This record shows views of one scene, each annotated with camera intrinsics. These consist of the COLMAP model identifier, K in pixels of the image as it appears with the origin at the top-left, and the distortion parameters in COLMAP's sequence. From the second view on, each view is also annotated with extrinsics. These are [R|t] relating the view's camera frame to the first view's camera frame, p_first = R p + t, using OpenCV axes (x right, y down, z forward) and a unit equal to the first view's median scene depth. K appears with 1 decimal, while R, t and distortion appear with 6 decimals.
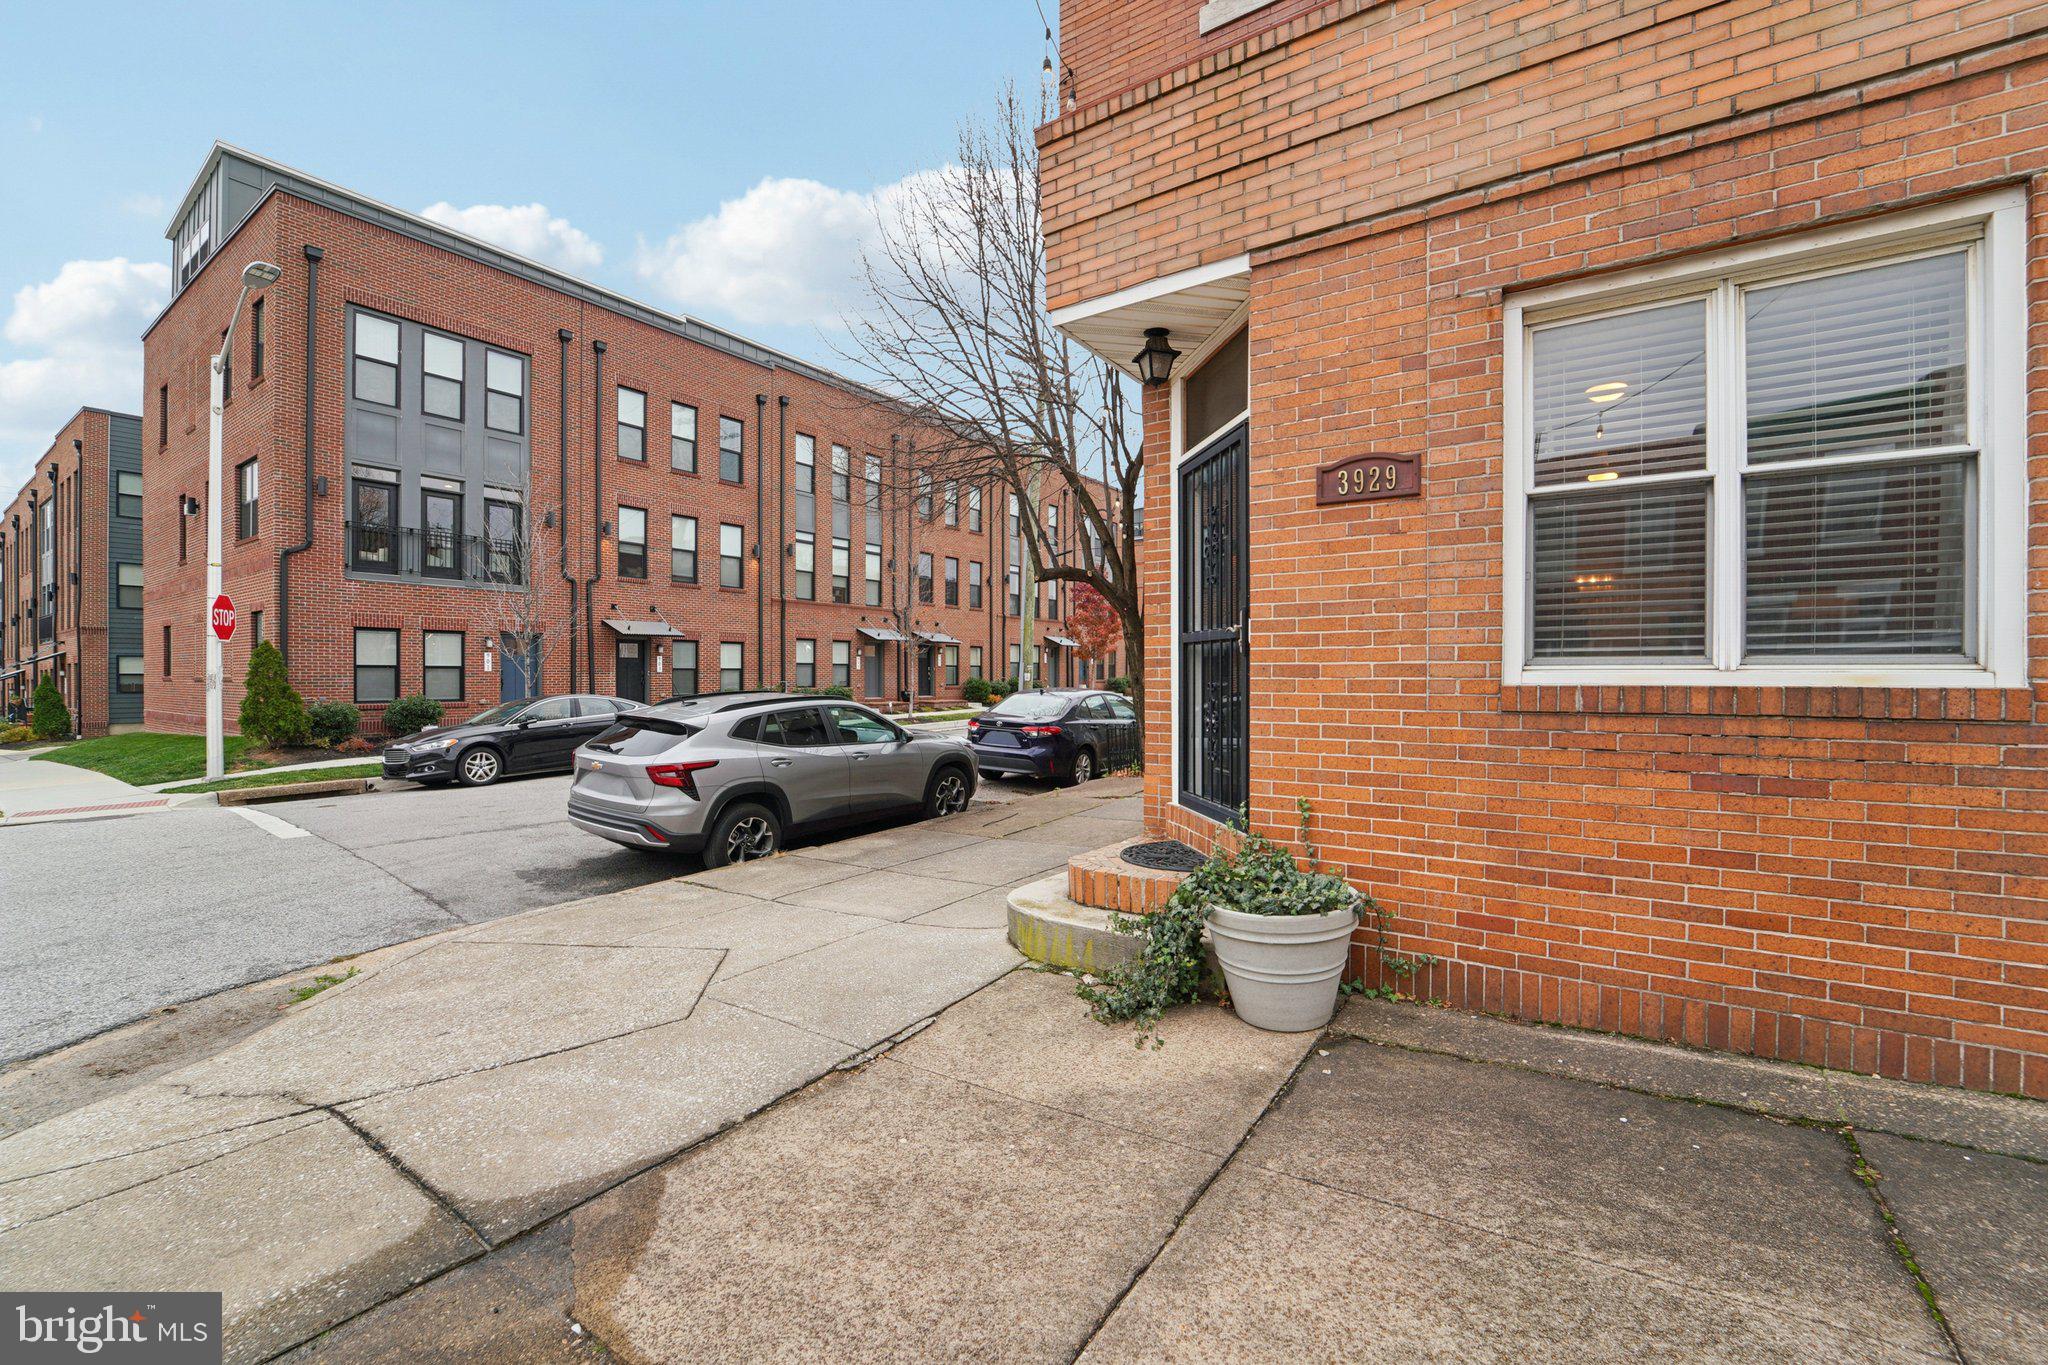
lens RADIAL K [[832.2, 0, 1026.7], [0, 832.2, 683.4], [0, 0, 1]] dist [-0.021286, -0.000095]
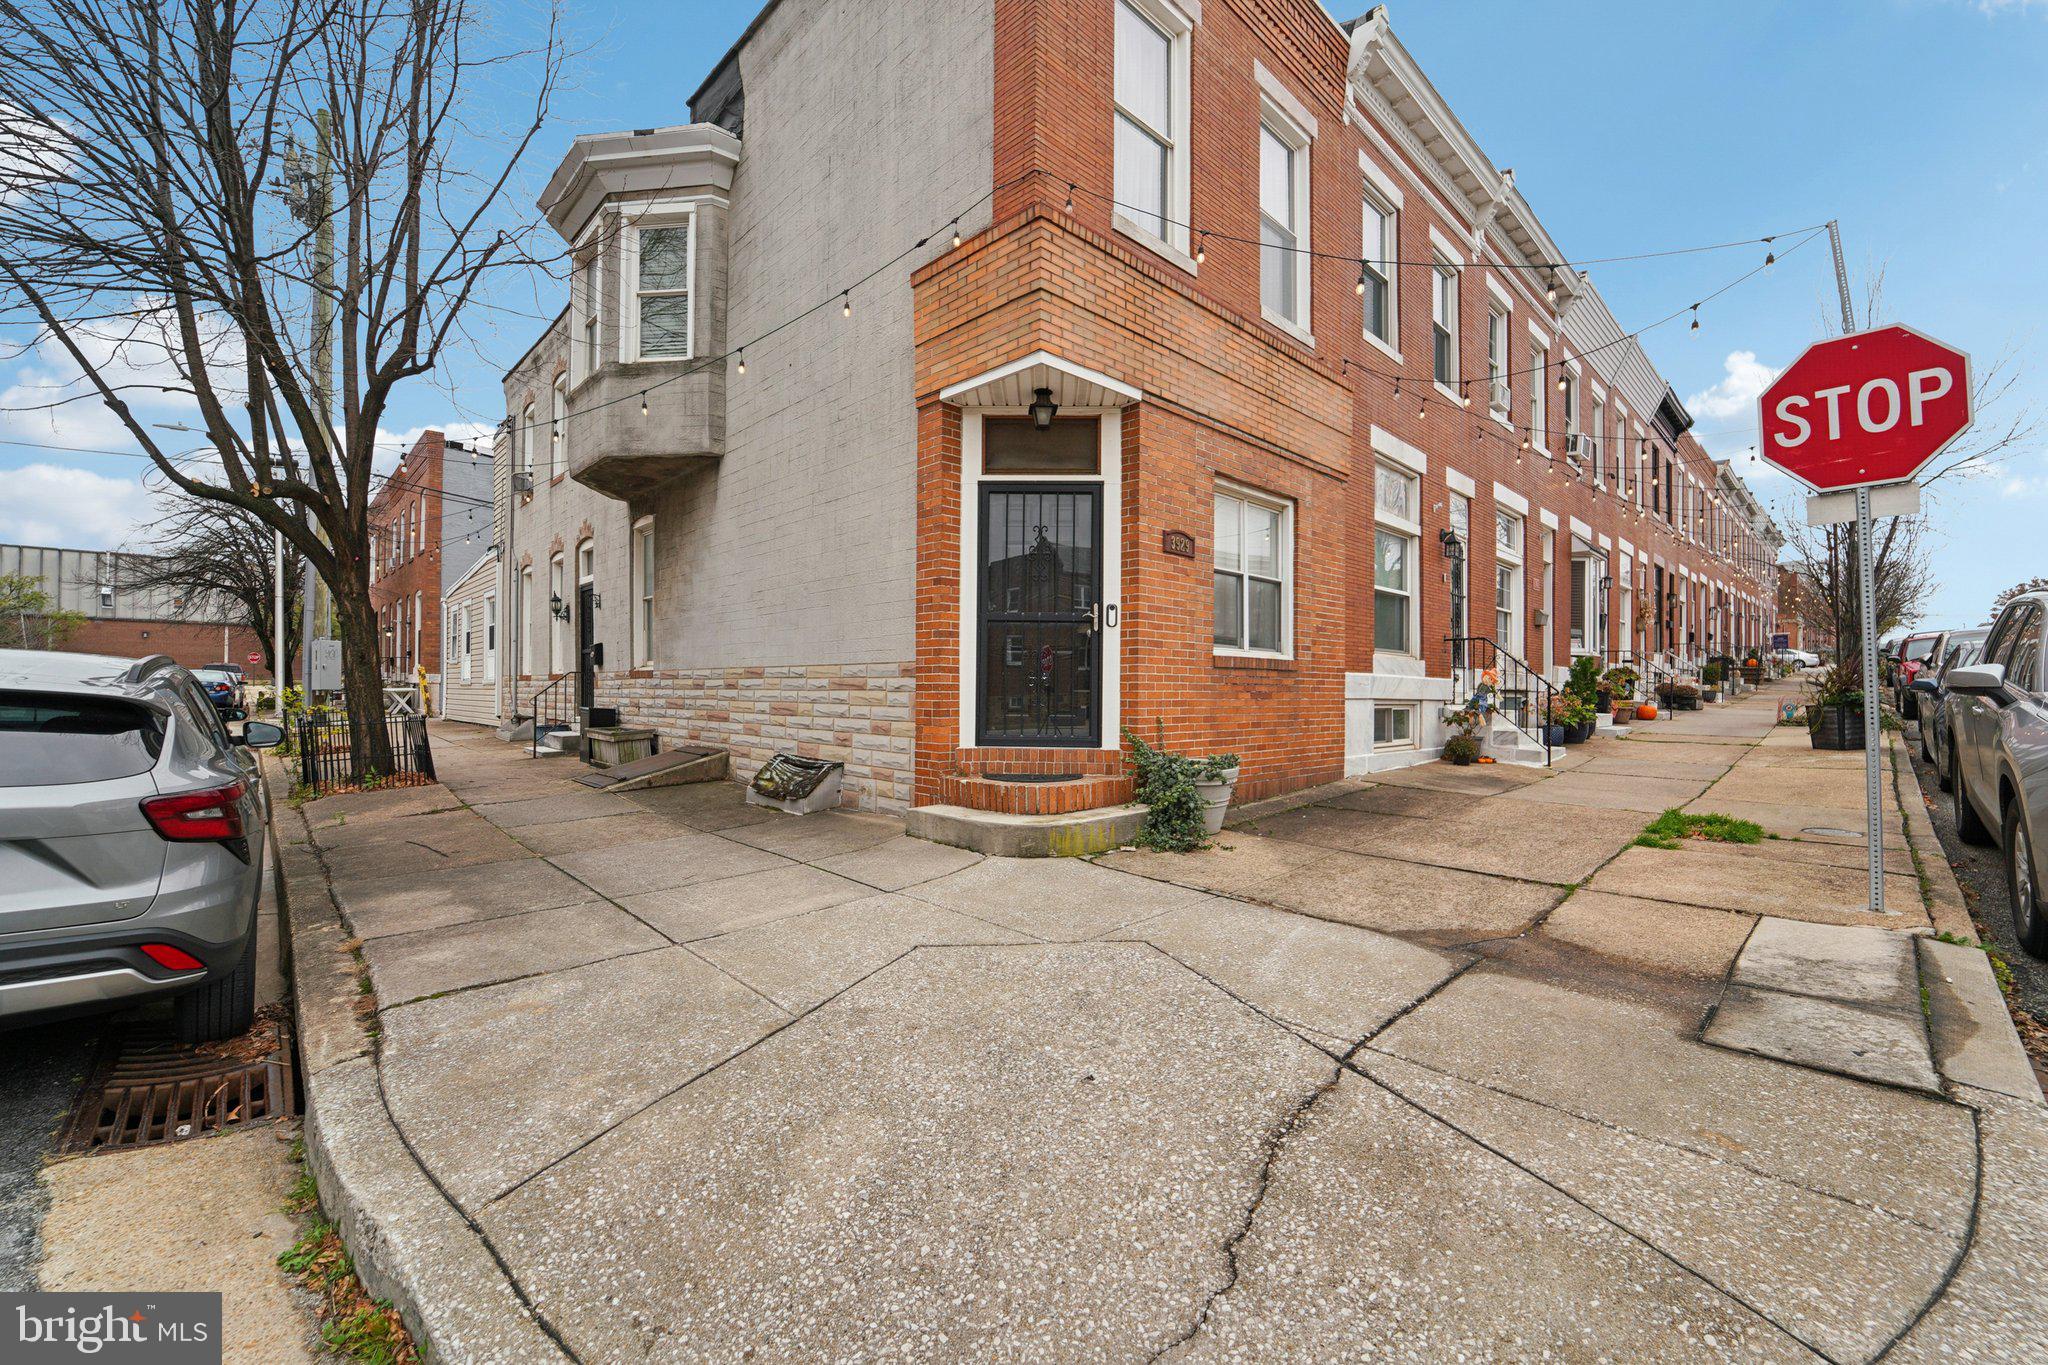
lens RADIAL K [[832.2, 0, 1031.3], [0, 832.2, 690.2], [0, 0, 1]] dist [-0.021286, -0.000095]
pose [[0.200516, 0.005464, 0.979675, -1.523722], [0.004507, 0.999969, -0.006499, 0.098468], [-0.979680, 0.005719, 0.200485, 0.962963]]
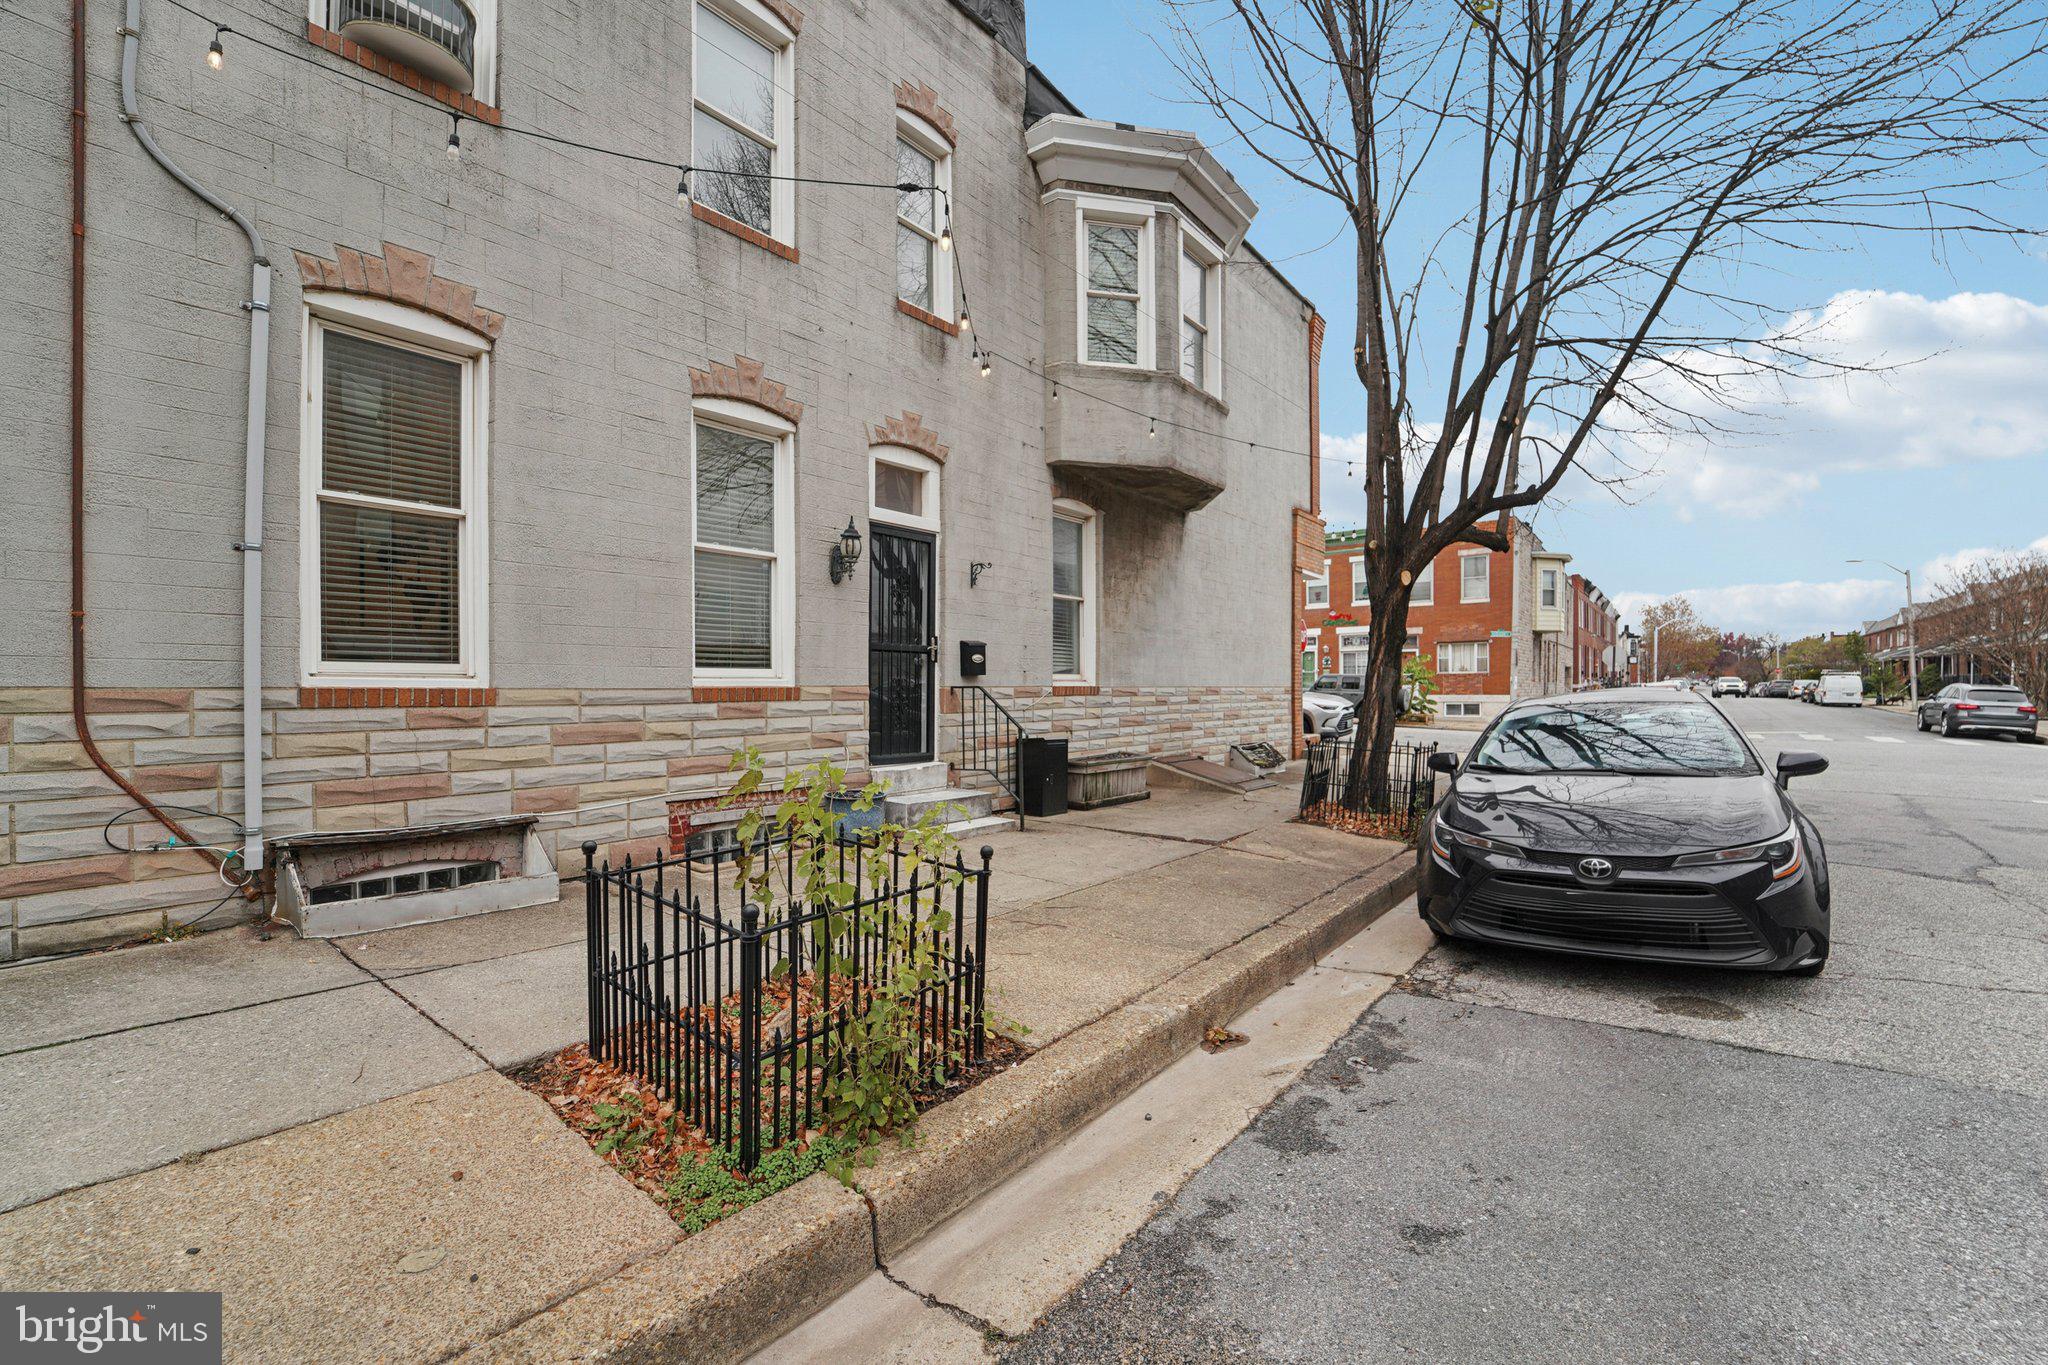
lens RADIAL K [[832.2, 0, 1020.1], [0, 832.2, 677.5], [0, 0, 1]] dist [-0.021286, -0.000095]
pose [[-0.996970, -0.014178, 0.076479, 1.340362], [-0.013050, 0.999799, 0.015228, -0.075014], [-0.076680, 0.014184, -0.996955, 5.842737]]
